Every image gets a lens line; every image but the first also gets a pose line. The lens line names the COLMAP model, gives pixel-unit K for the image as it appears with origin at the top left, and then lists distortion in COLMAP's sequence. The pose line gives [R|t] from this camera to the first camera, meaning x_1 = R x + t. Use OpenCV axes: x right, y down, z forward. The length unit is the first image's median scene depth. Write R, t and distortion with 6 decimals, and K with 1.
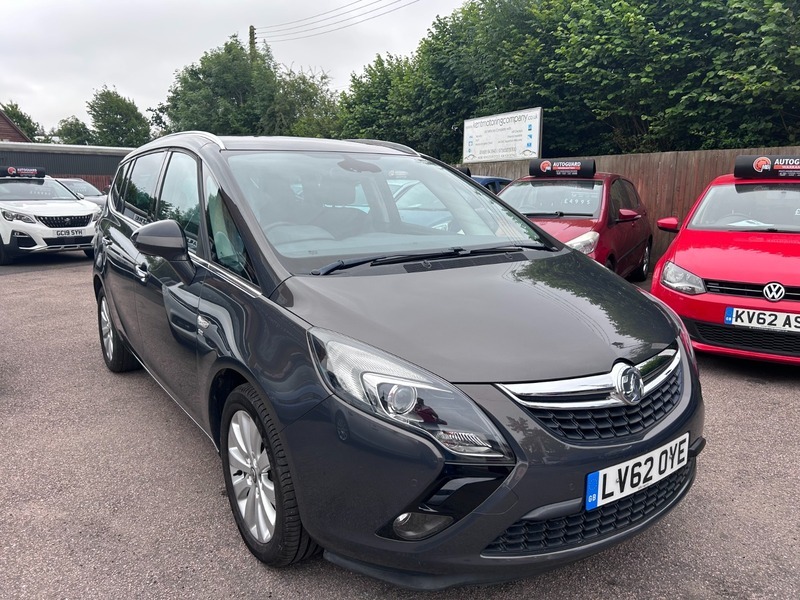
lens RADIAL K [[565.1, 0, 400.8], [0, 565.1, 302.9], [0, 0, 1]] dist [0.039421, -0.050181]
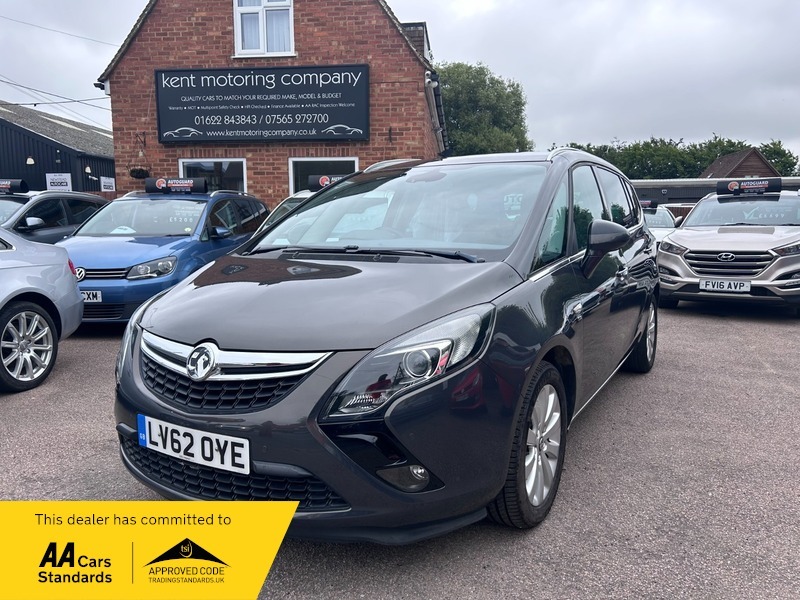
lens RADIAL K [[565.1, 0, 400.8], [0, 565.1, 302.9], [0, 0, 1]] dist [0.039421, -0.050181]
pose [[0.453109, 0.122698, -0.882971, 1.268504], [-0.171756, 0.983941, 0.048589, -0.068745], [0.874753, 0.129639, 0.466906, 0.692230]]
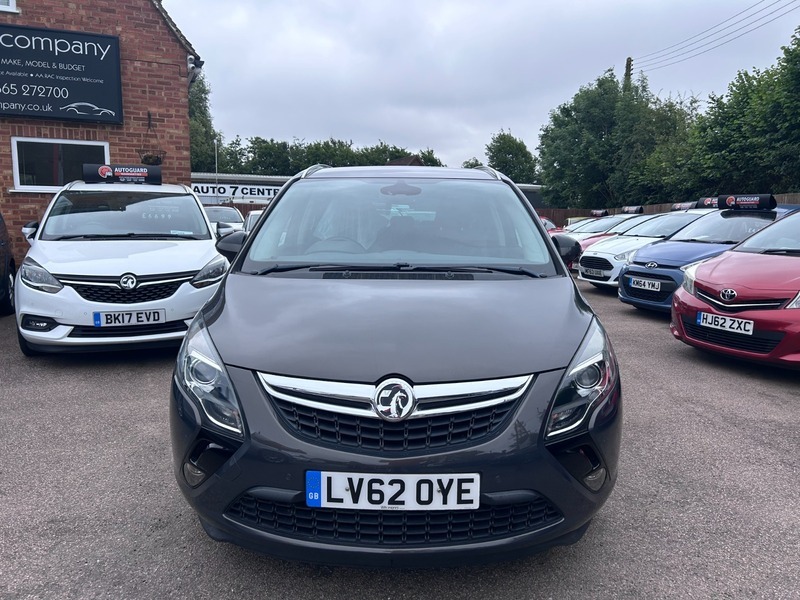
lens RADIAL K [[565.1, 0, 400.8], [0, 565.1, 302.9], [0, 0, 1]] dist [0.039421, -0.050181]
pose [[0.825797, 0.093901, -0.556096, 0.794532], [-0.124359, 0.992089, -0.017151, -0.006477], [0.550086, 0.083319, 0.830941, 0.155643]]
